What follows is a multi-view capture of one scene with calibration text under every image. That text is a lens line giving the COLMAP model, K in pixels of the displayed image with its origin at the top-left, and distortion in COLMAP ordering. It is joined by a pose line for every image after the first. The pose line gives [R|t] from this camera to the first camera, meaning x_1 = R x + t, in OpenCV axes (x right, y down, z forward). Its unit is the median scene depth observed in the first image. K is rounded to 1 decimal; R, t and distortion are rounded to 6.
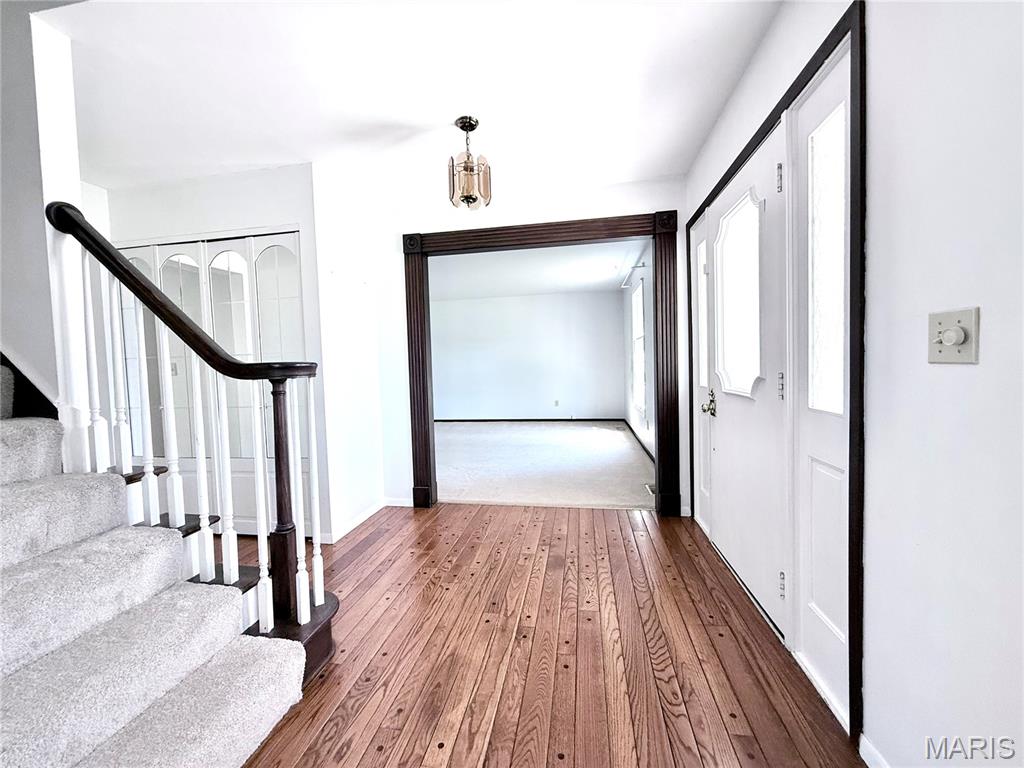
lens RADIAL K [[411.4, 0, 513.5], [0, 411.4, 382.1], [0, 0, 1]] dist [0.003443, -0.000480]
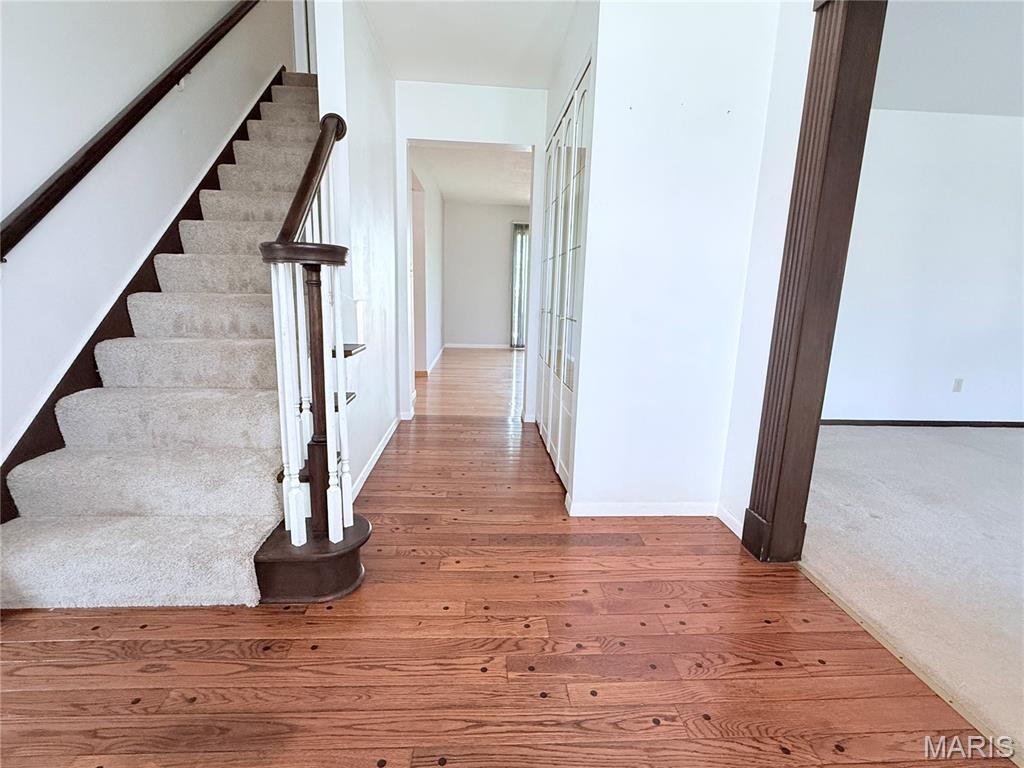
lens RADIAL K [[483.4, 0, 510.8], [0, 483.4, 385.8], [0, 0, 1]] dist [0.000088, 0.001417]
pose [[0.219832, 0.229344, -0.948196, 0.375088], [-0.075717, 0.973052, 0.217801, -0.011689], [0.972595, 0.023915, 0.231273, 0.878329]]
